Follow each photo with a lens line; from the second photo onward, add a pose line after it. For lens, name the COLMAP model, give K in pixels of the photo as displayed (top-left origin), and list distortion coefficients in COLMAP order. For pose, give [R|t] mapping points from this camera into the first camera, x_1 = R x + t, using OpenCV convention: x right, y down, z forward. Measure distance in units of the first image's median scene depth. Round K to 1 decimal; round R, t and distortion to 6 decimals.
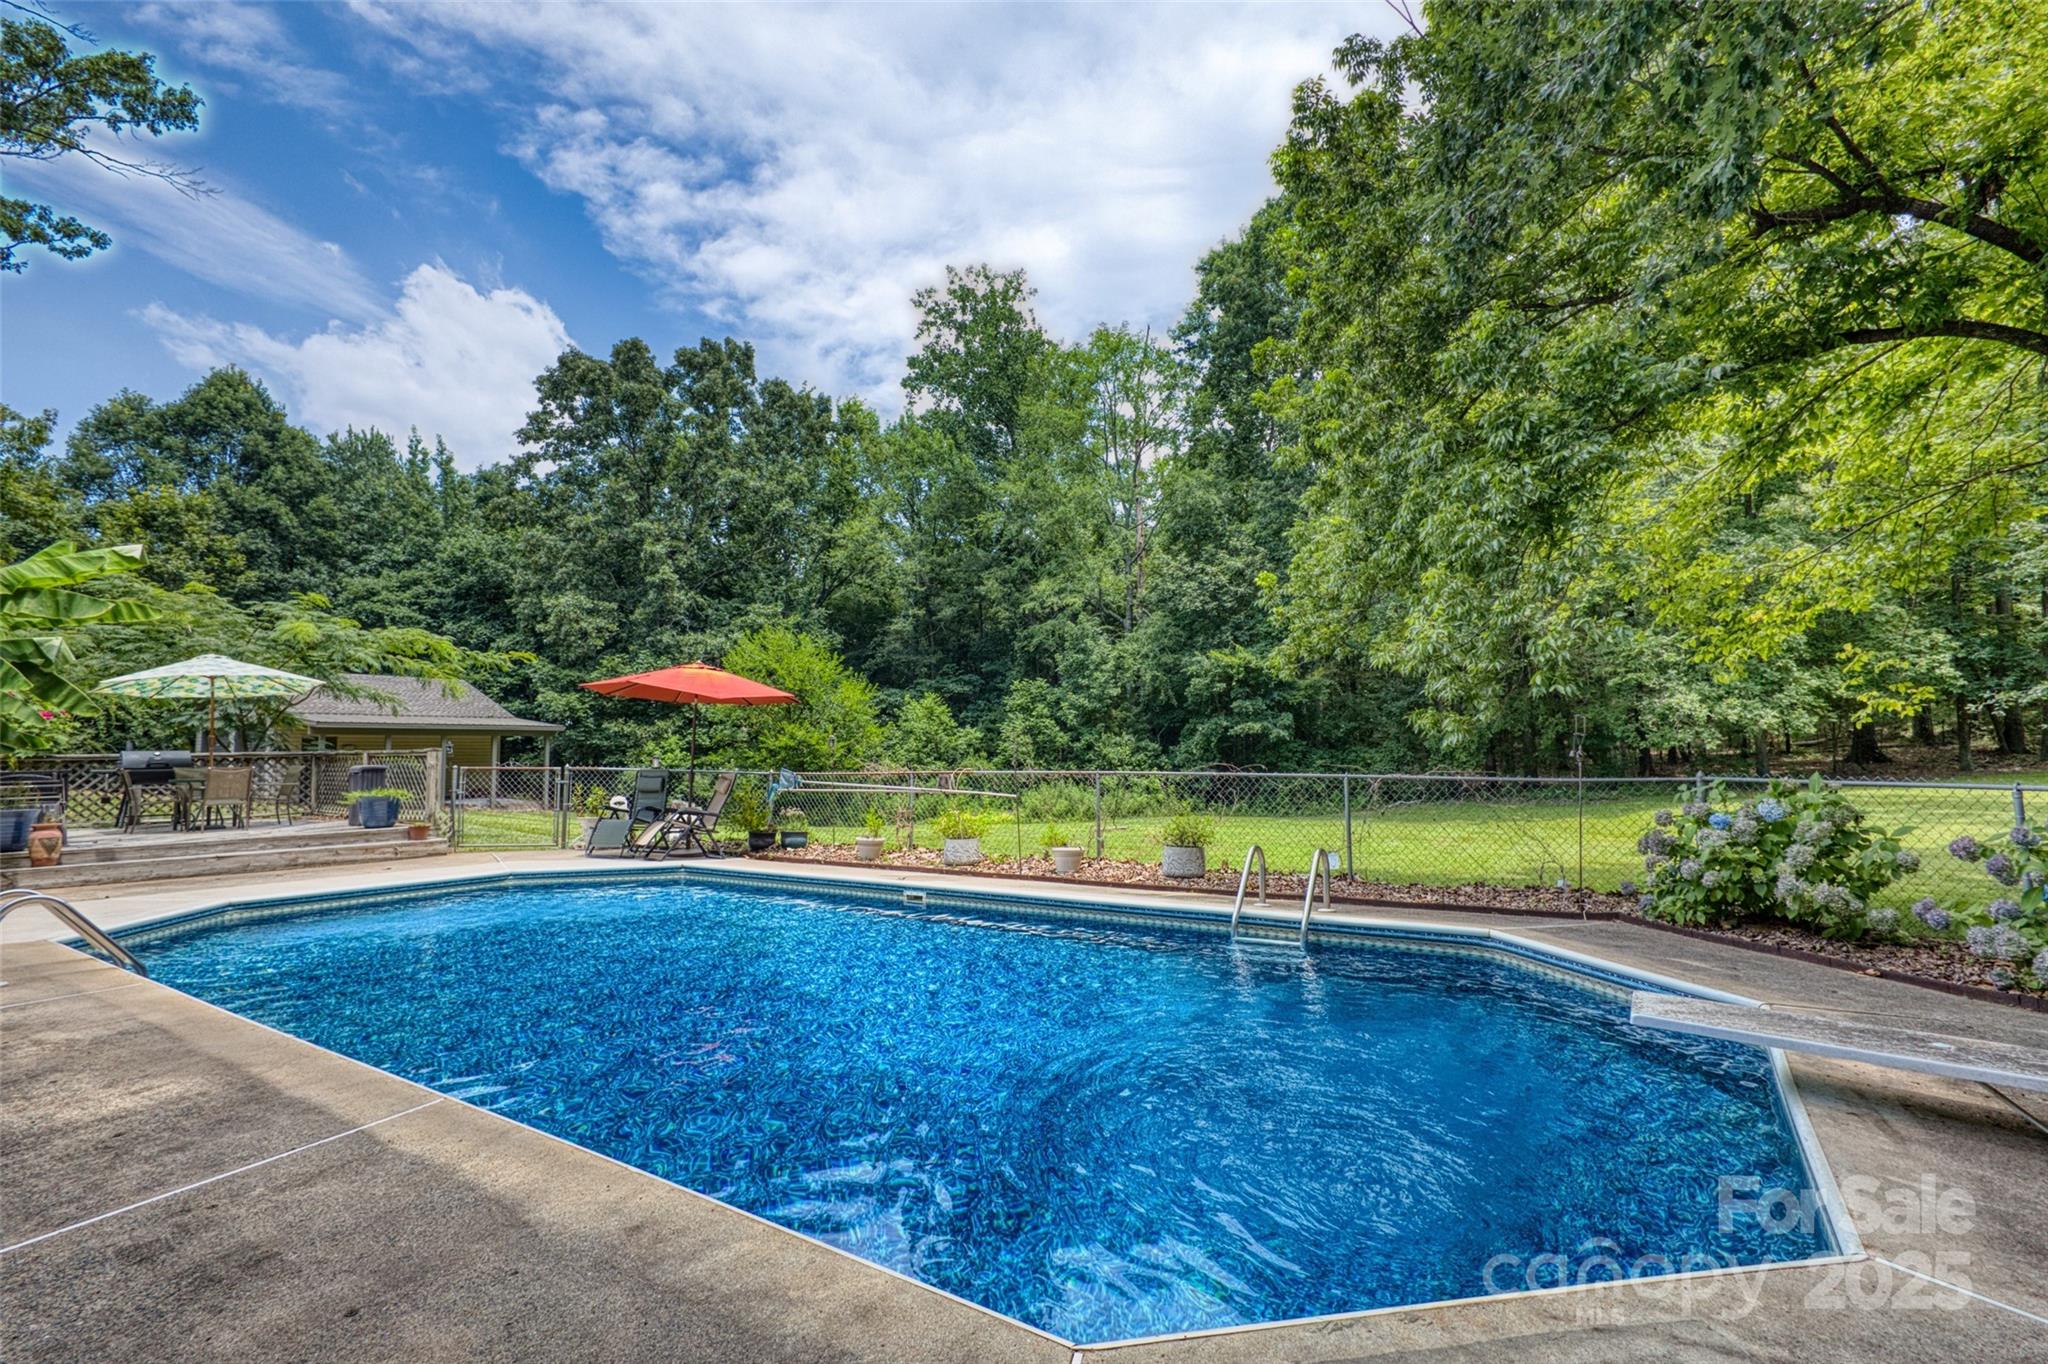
lens RADIAL K [[936.7, 0, 1018.3], [0, 936.7, 675.5], [0, 0, 1]] dist [-0.001386, -0.000398]
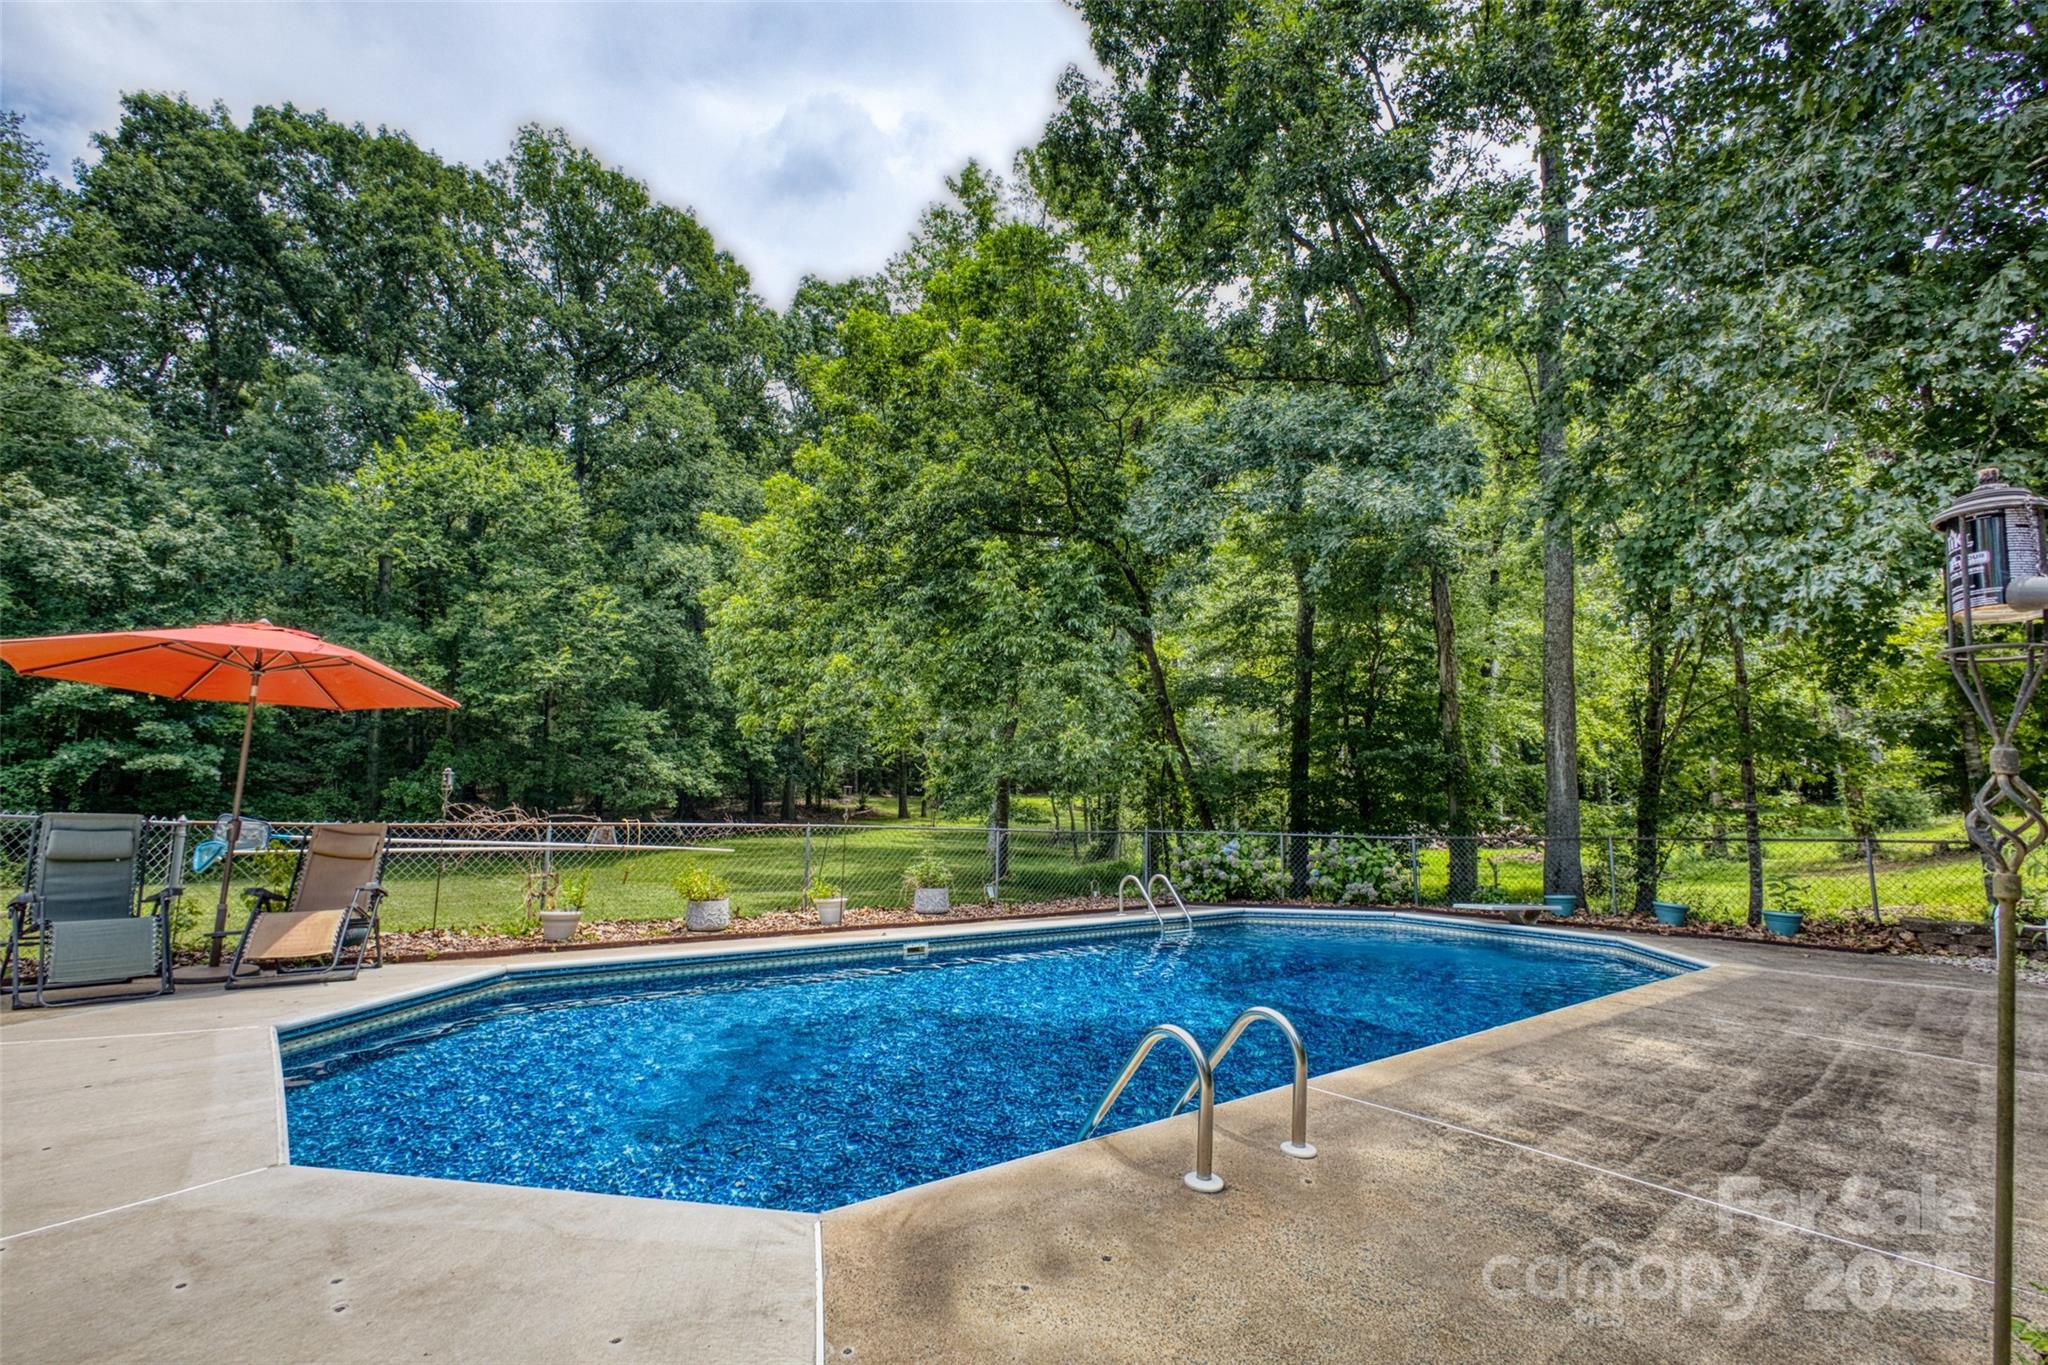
lens RADIAL K [[936.7, 0, 1023.3], [0, 936.7, 694.6], [0, 0, 1]] dist [-0.001386, -0.000398]
pose [[0.279267, 0.135763, 0.950568, -0.269776], [-0.104026, 0.988405, -0.110605, 0.014881], [-0.954562, -0.067996, 0.290151, 0.148465]]
